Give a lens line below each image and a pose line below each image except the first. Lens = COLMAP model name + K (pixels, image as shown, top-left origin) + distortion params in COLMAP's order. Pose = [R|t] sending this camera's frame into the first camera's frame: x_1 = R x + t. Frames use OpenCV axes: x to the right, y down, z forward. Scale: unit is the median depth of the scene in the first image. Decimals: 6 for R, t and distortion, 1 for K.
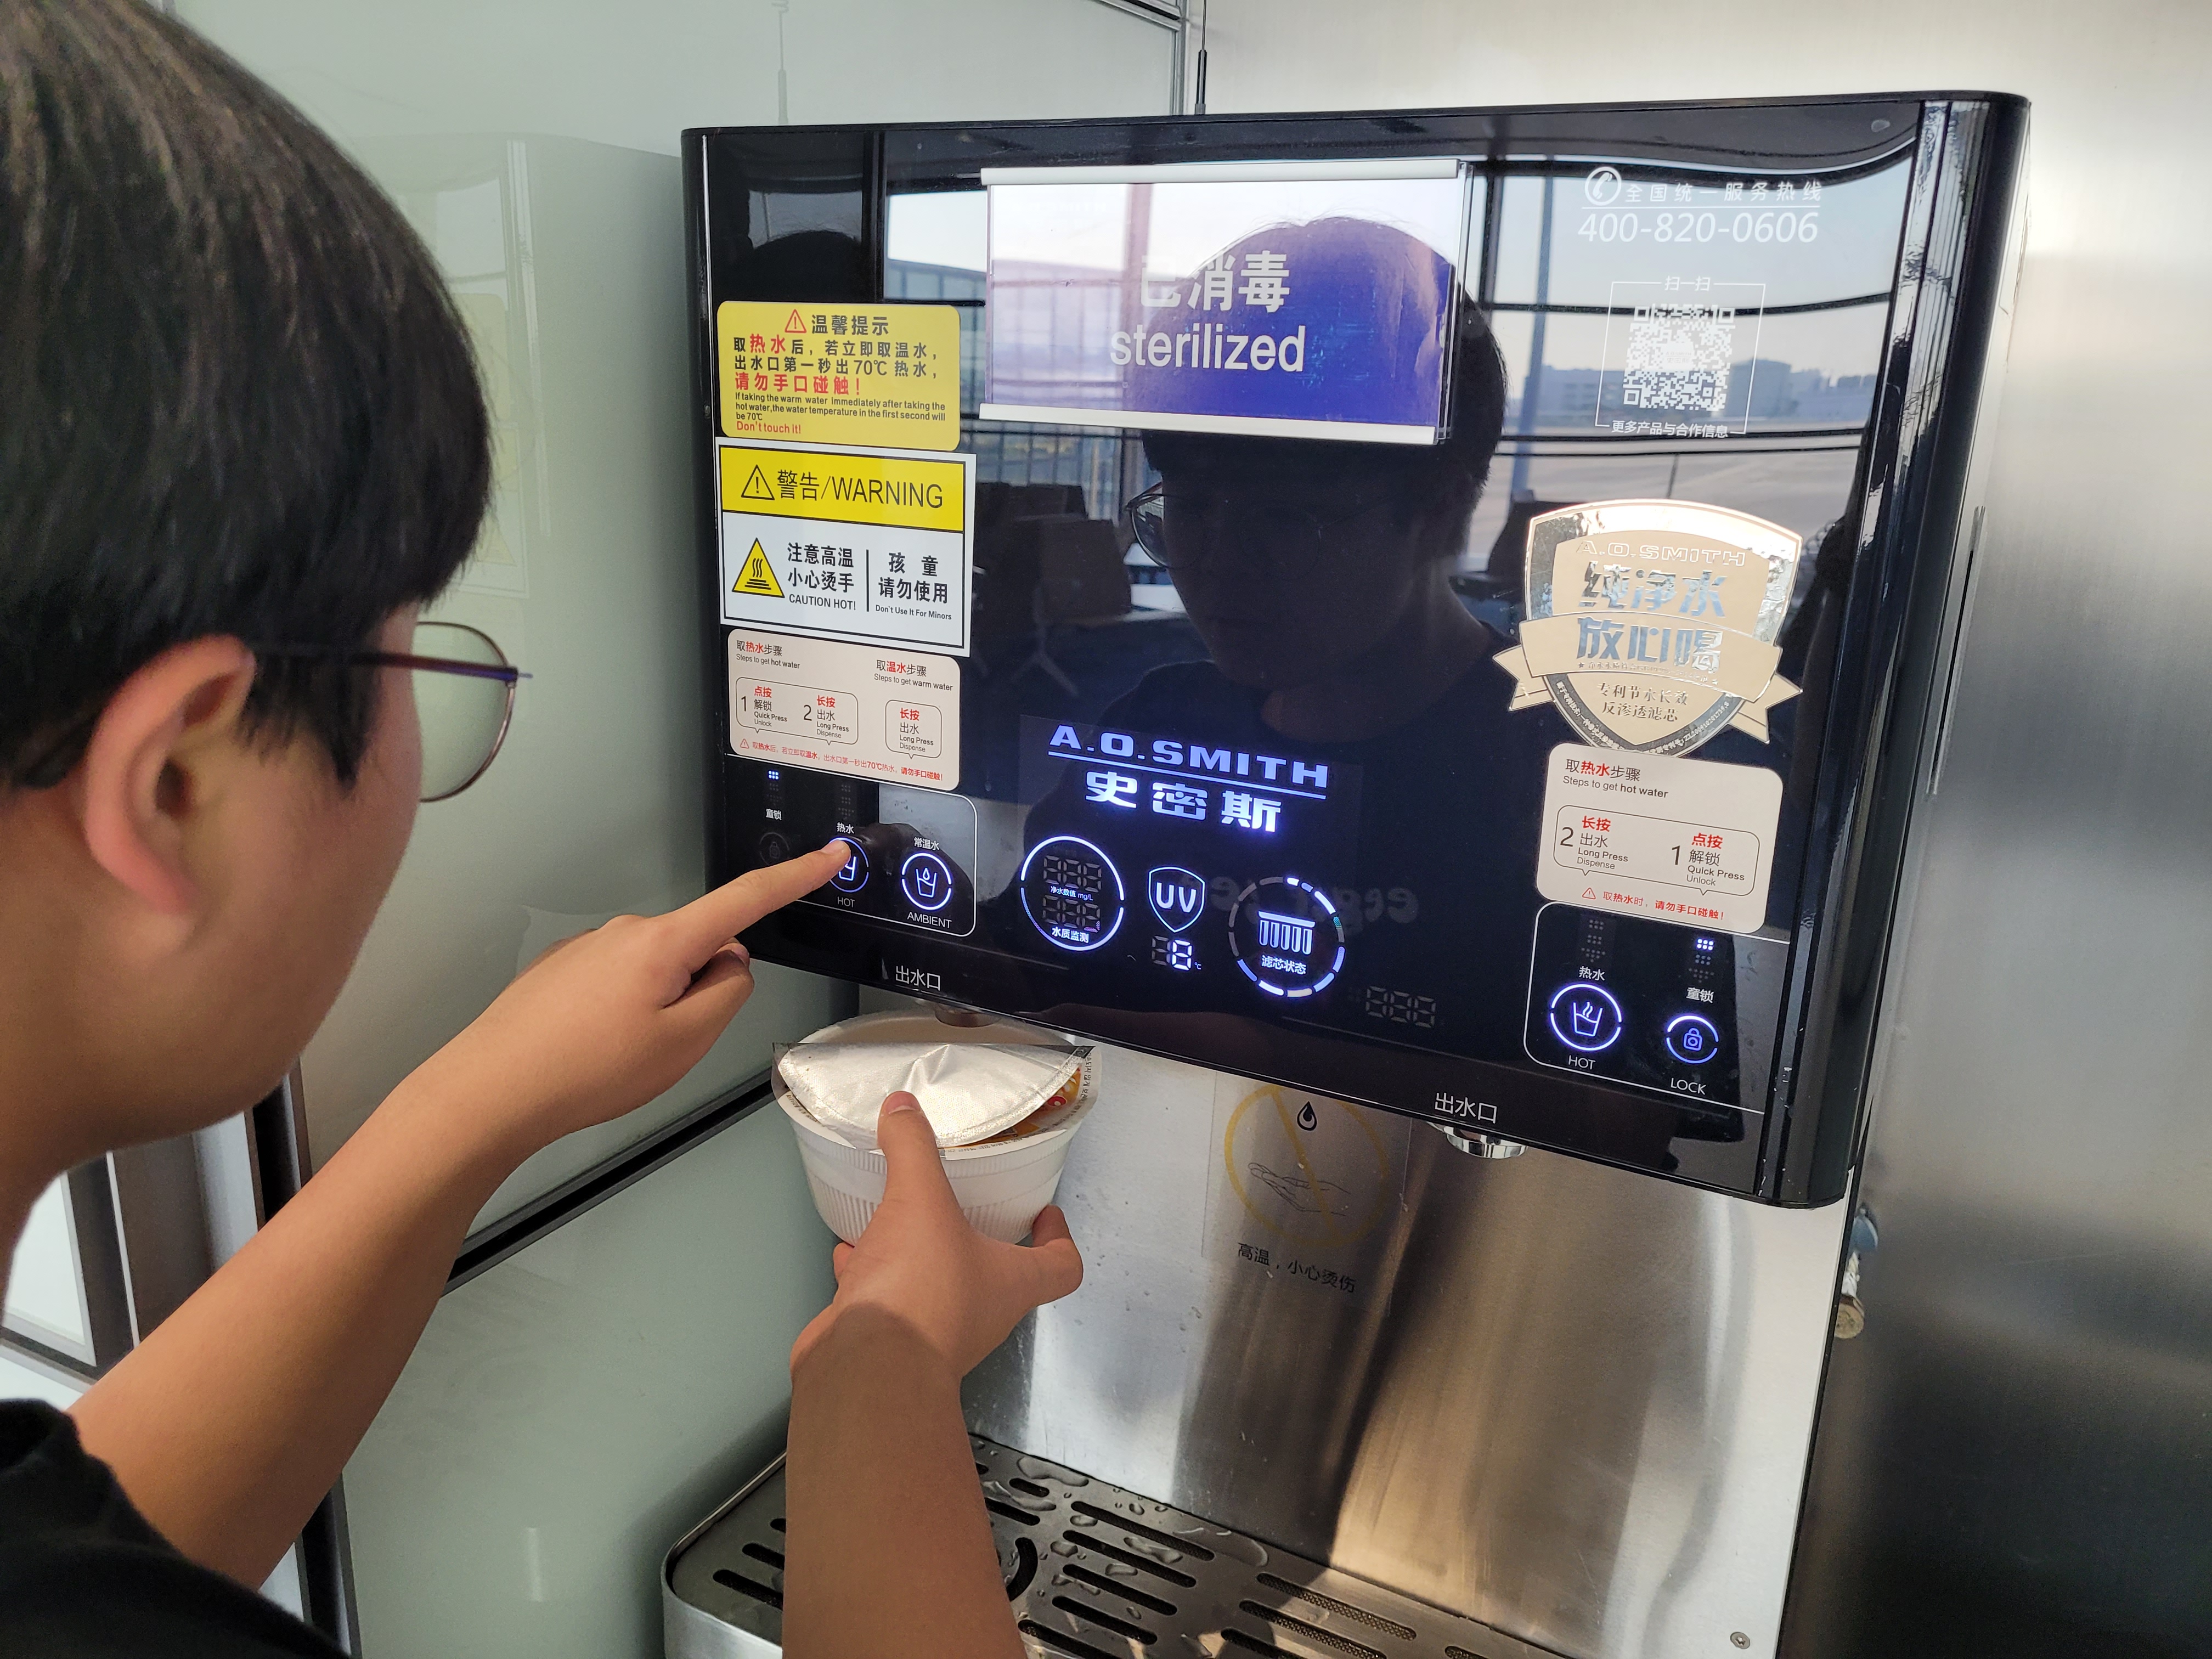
lens RADIAL K [[1683.4, 0, 1104.6], [0, 1683.4, 827.9], [0, 0, 1]] dist [0.044794, -0.005393]
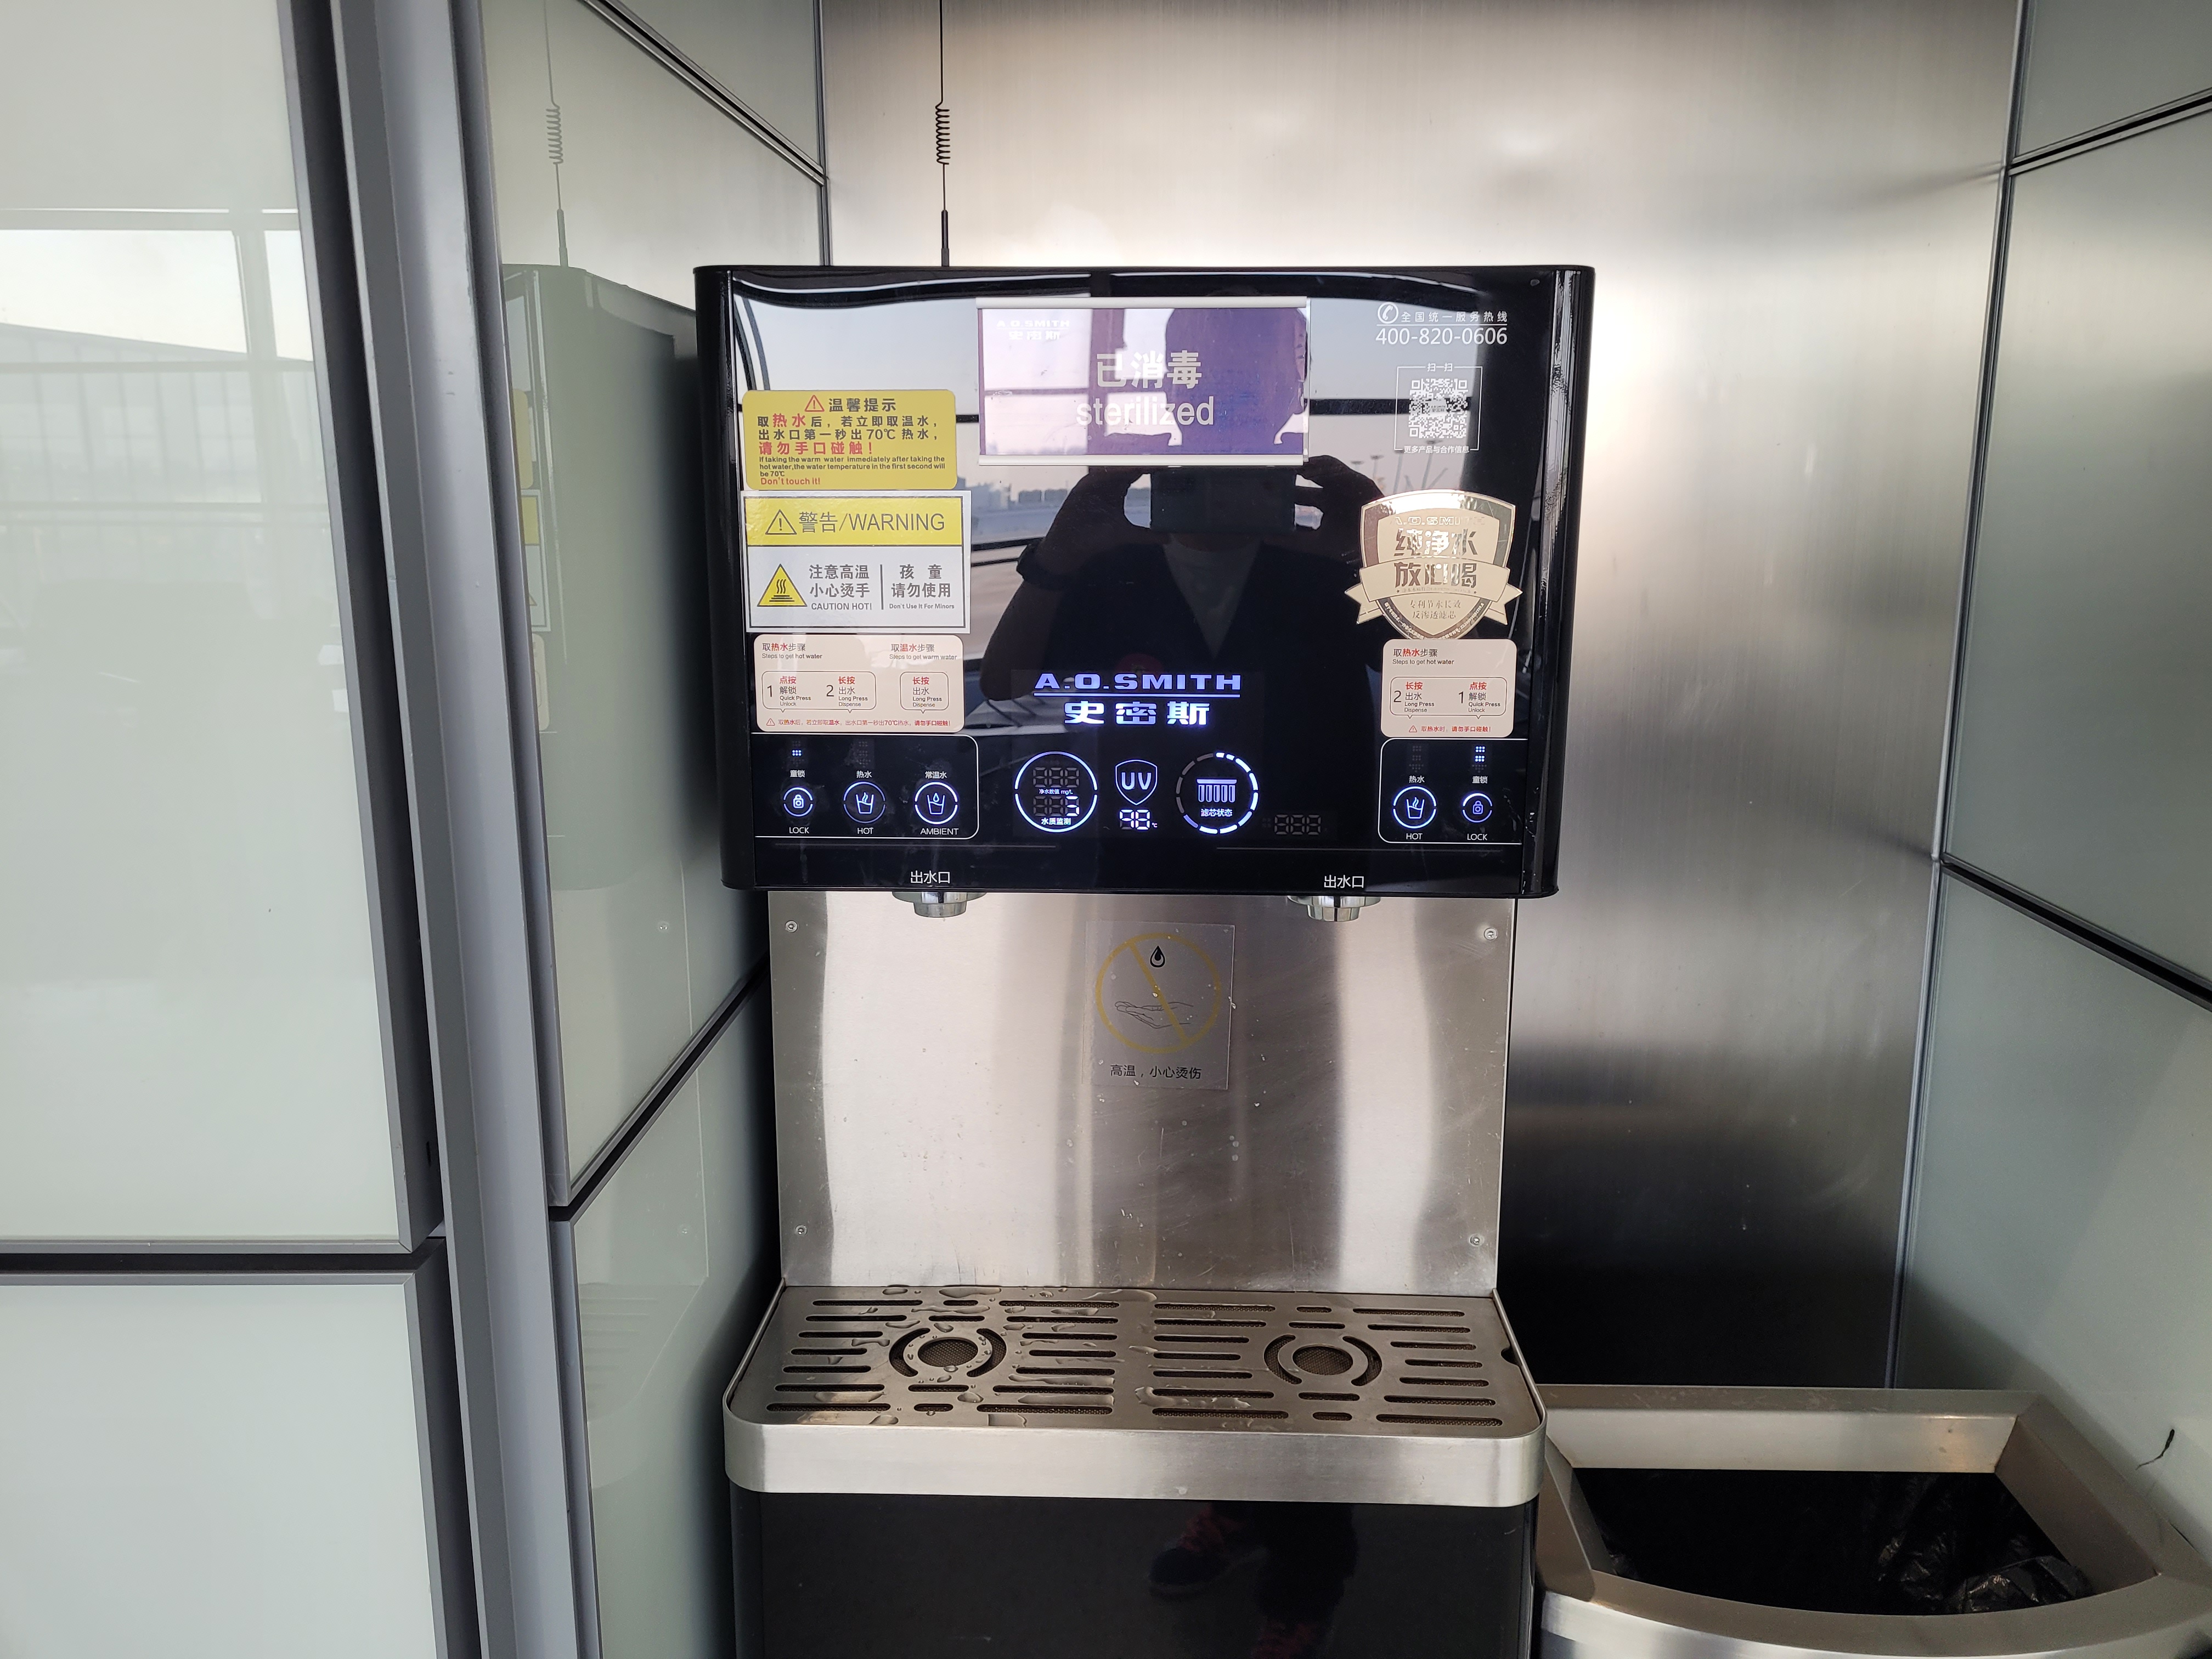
lens RADIAL K [[1683.4, 0, 1107.4], [0, 1683.4, 827.8], [0, 0, 1]] dist [0.044794, -0.005393]
pose [[0.901308, -0.122282, 0.415562, -0.604836], [0.146874, 0.988770, -0.027601, 0.120341], [-0.407520, 0.085912, 0.909146, -0.332887]]
